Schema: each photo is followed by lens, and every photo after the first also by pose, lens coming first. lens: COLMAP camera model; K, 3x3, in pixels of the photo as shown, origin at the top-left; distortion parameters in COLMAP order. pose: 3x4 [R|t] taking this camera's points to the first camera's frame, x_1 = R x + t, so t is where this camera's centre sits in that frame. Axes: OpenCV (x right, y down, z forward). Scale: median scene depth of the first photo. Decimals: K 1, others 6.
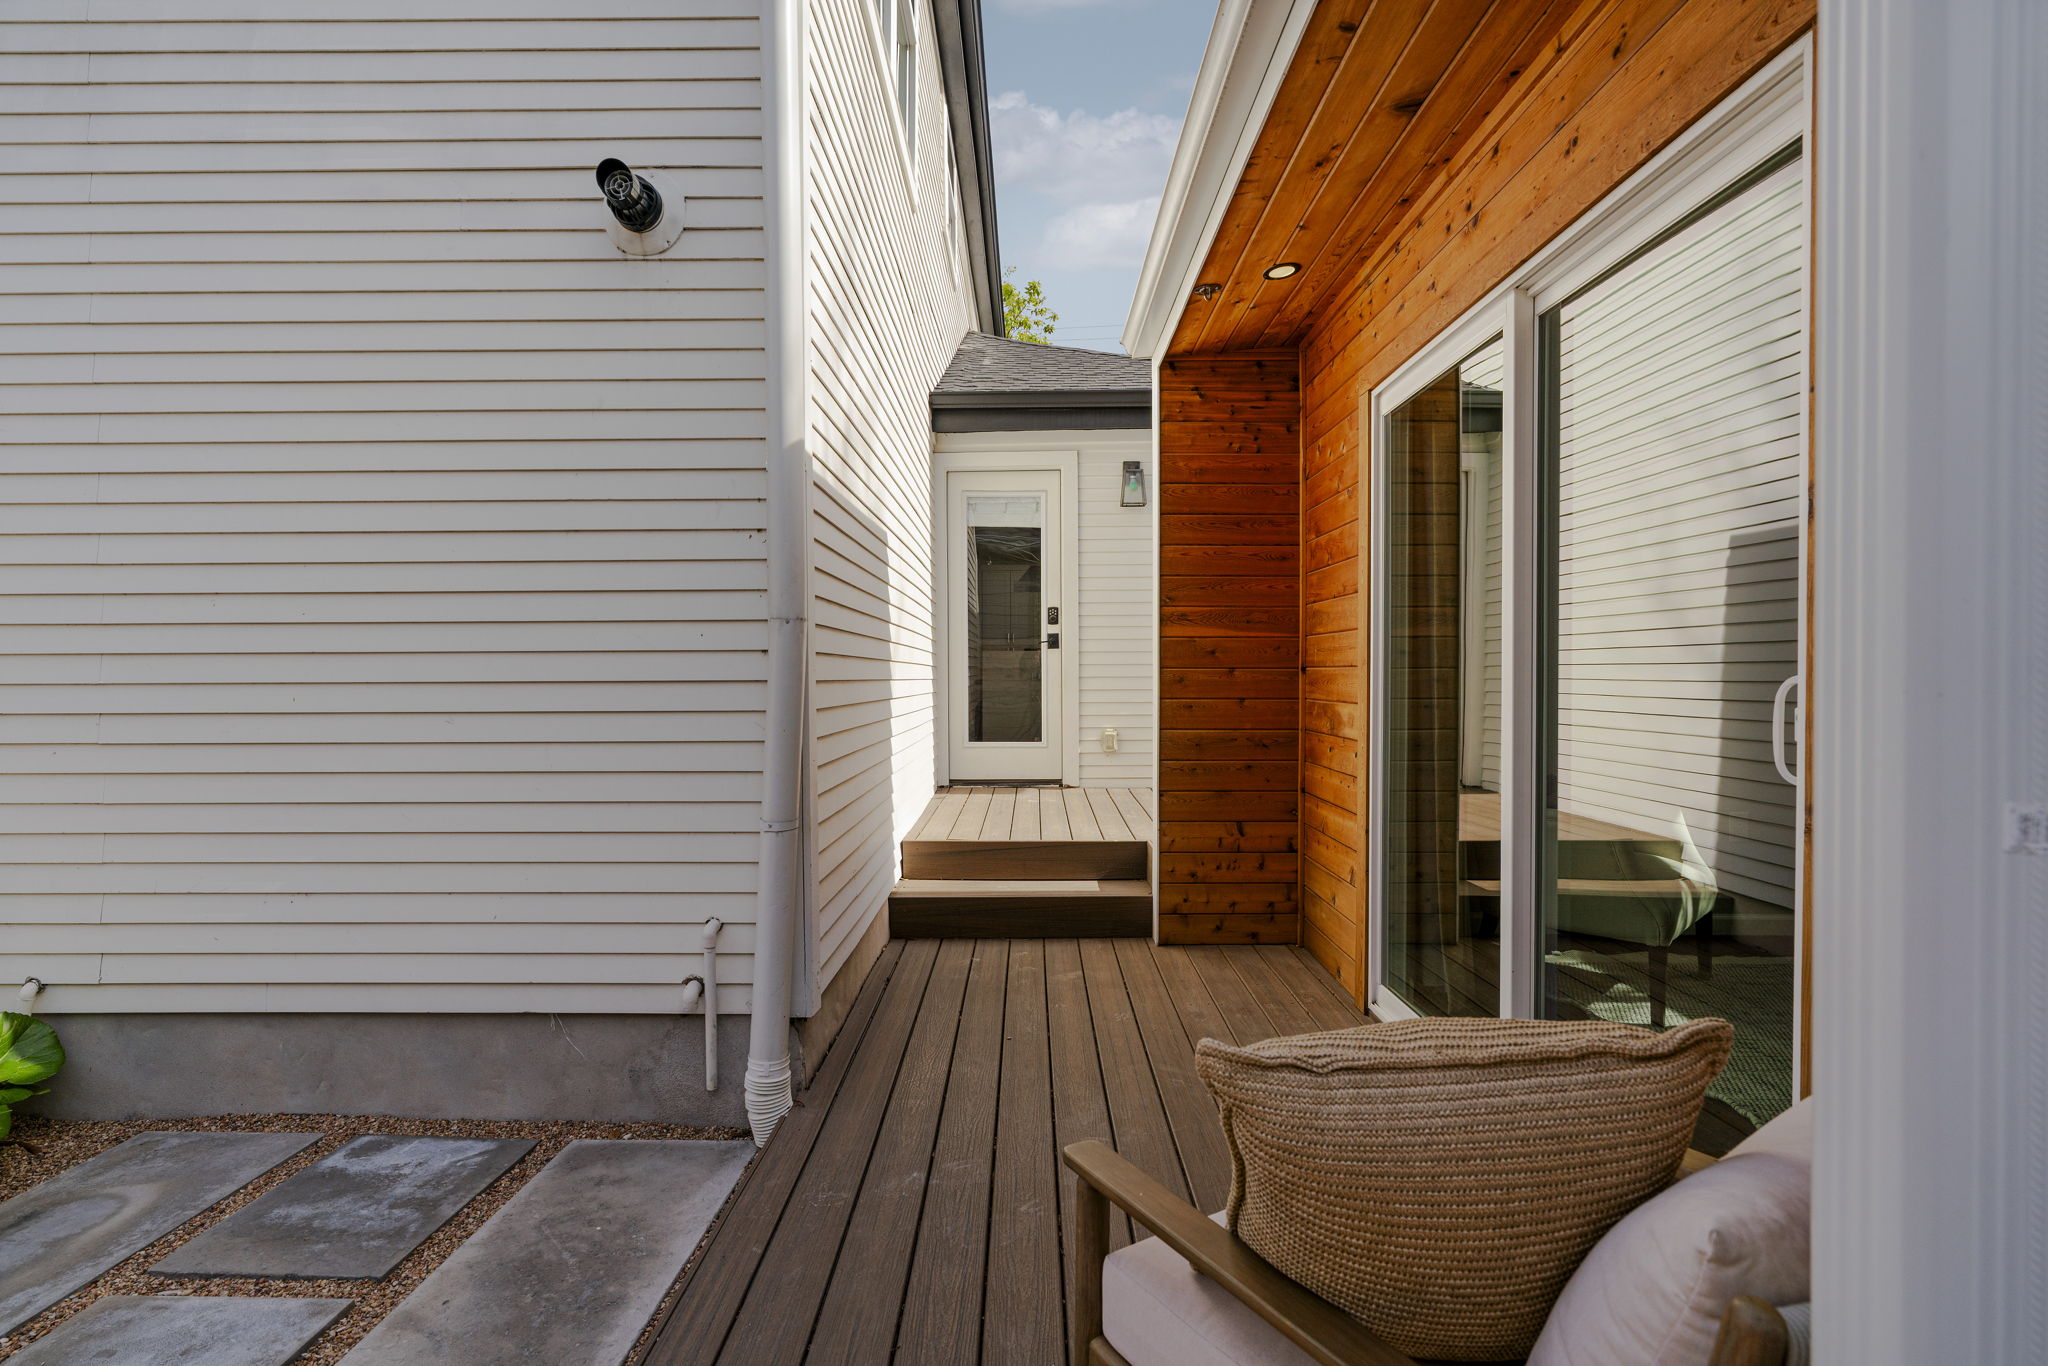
lens RADIAL K [[968.4, 0, 1020.2], [0, 968.4, 681.6], [0, 0, 1]] dist [-0.001370, 0.004788]
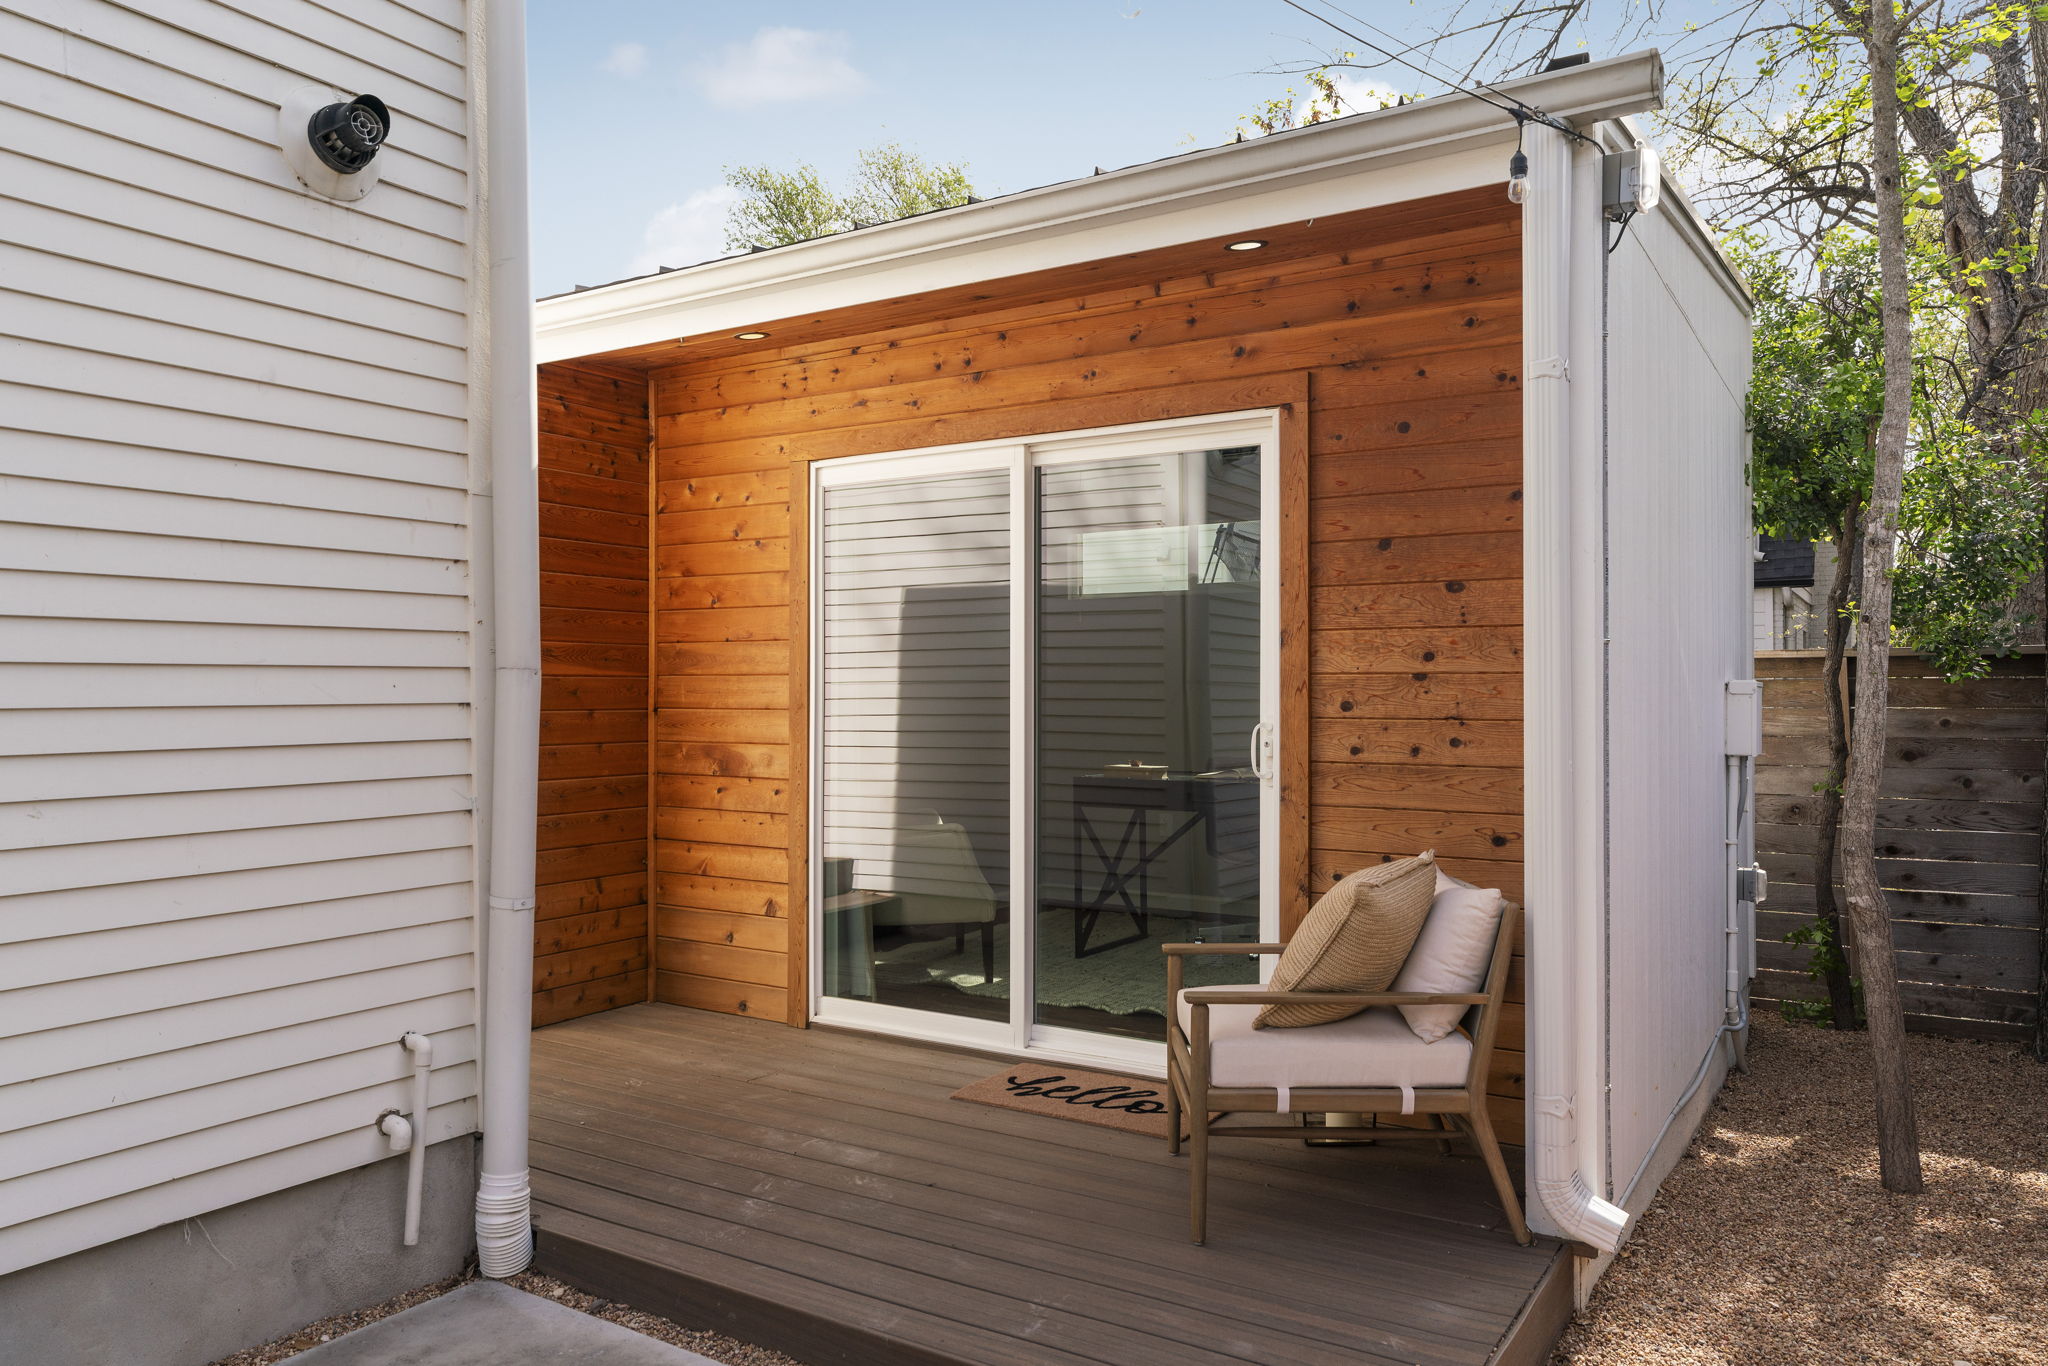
lens RADIAL K [[1392.9, 0, 1025.9], [0, 1392.9, 673.2], [0, 0, 1]] dist [-0.000933, 0.002223]
pose [[0.528295, 0.013632, 0.848951, -0.680204], [0.003713, 0.999824, -0.018365, -0.022828], [-0.849053, 0.012854, 0.528152, -0.040362]]
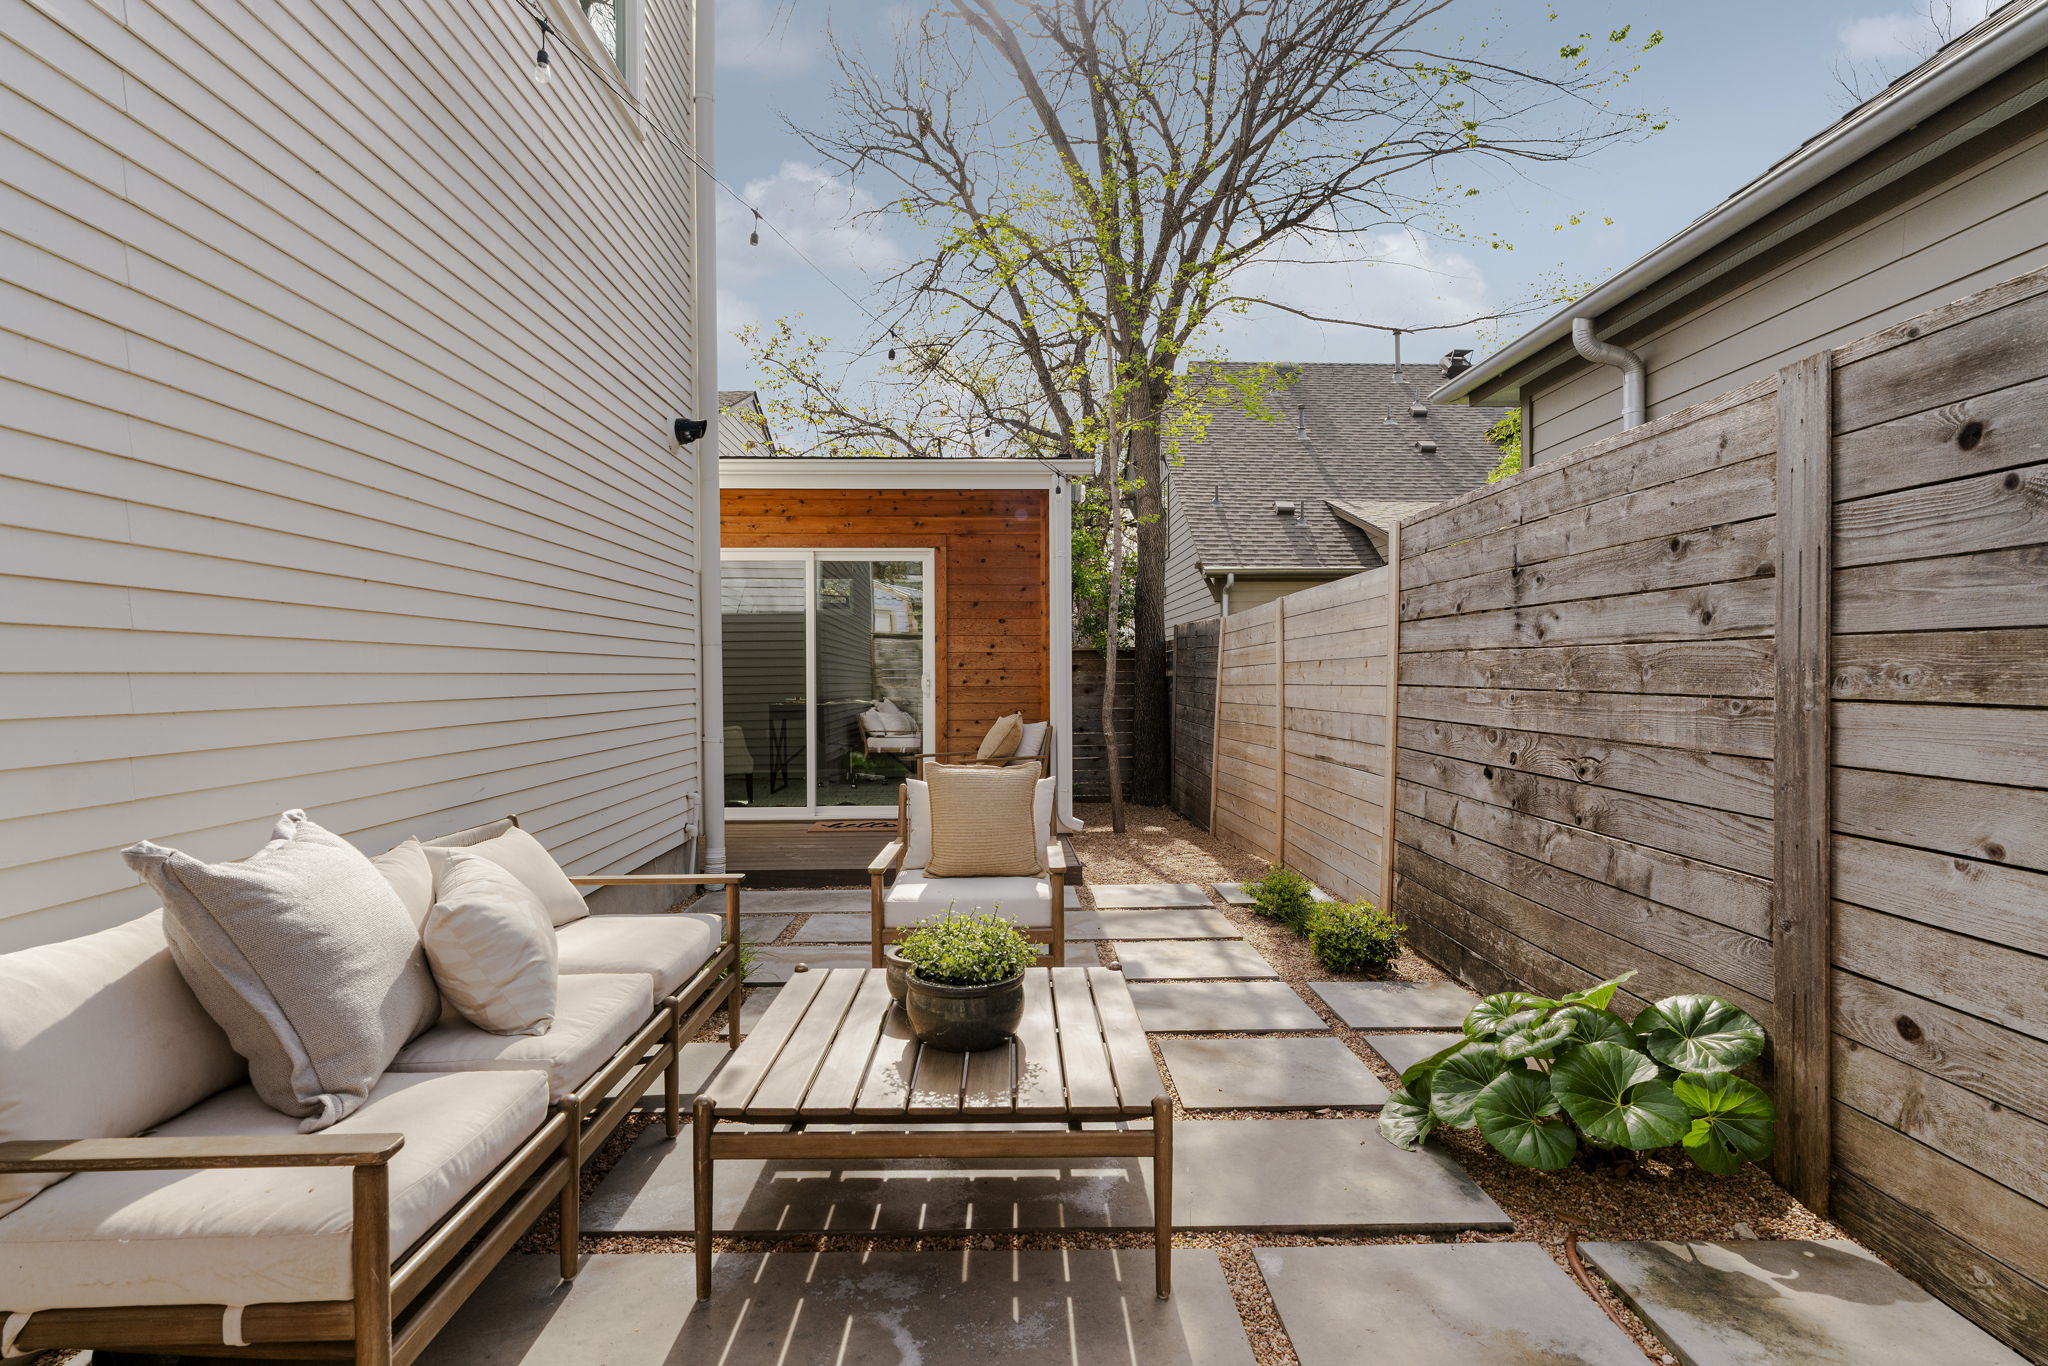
lens RADIAL K [[968.4, 0, 1020.2], [0, 968.4, 681.6], [0, 0, 1]] dist [-0.001370, 0.004788]
pose [[-0.039644, -0.002237, 0.999211, -1.503818], [0.010360, 0.999943, 0.002650, 0.009453], [-0.999160, 0.010457, -0.039618, 0.242976]]
